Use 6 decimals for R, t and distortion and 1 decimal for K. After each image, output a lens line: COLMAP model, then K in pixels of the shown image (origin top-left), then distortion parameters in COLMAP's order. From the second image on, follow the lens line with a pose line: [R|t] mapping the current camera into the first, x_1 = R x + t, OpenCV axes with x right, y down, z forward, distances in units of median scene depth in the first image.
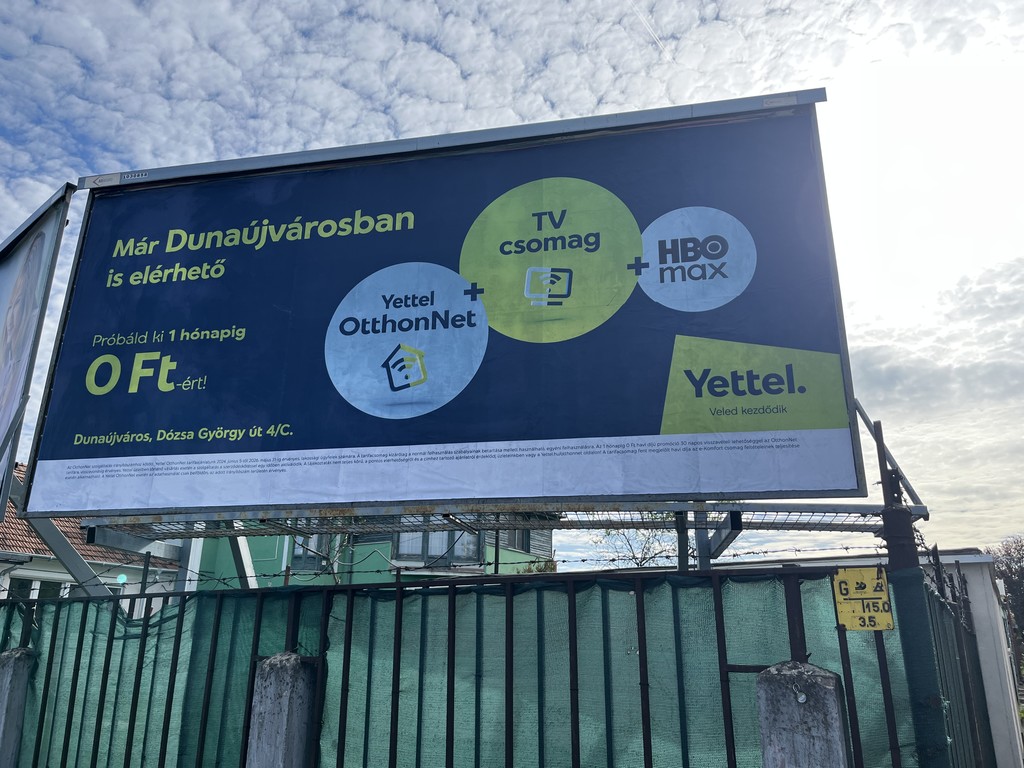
lens RADIAL K [[788.0, 0, 519.1], [0, 788.0, 375.2], [0, 0, 1]] dist [0.048502, -0.068442]
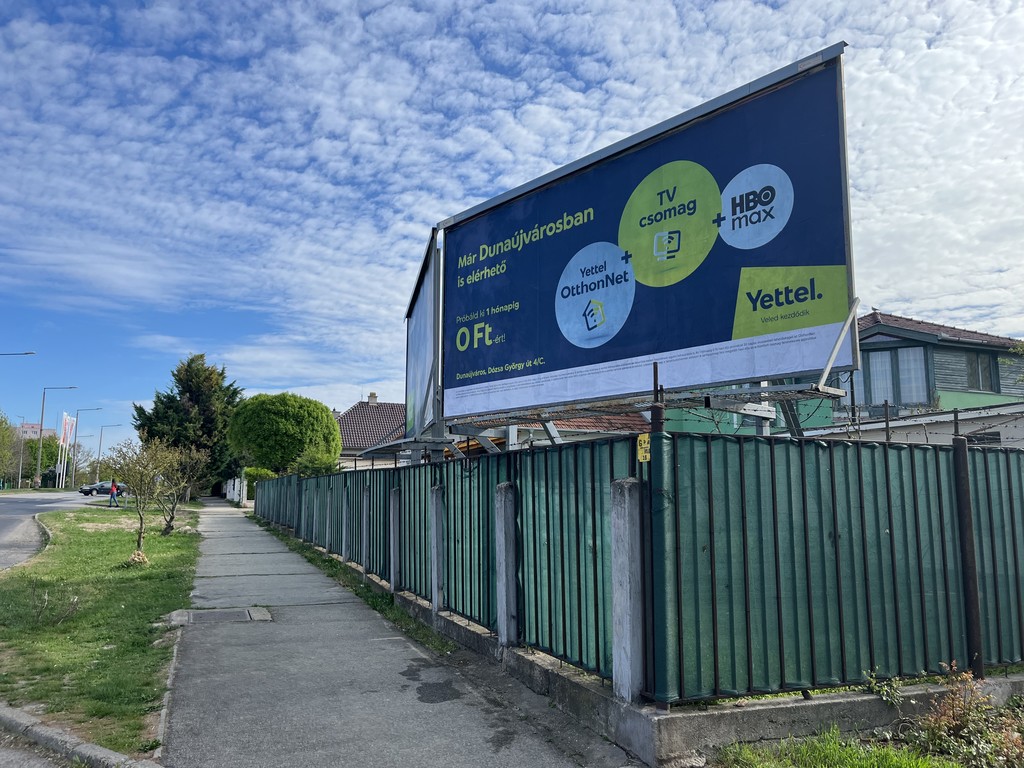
lens RADIAL K [[788.0, 0, 513.5], [0, 788.0, 389.2], [0, 0, 1]] dist [0.048502, -0.068442]
pose [[0.796429, -0.093390, -0.597477, 0.686064], [0.208031, 0.970014, 0.125682, -0.100881], [0.567823, -0.224391, 0.791976, -0.404957]]
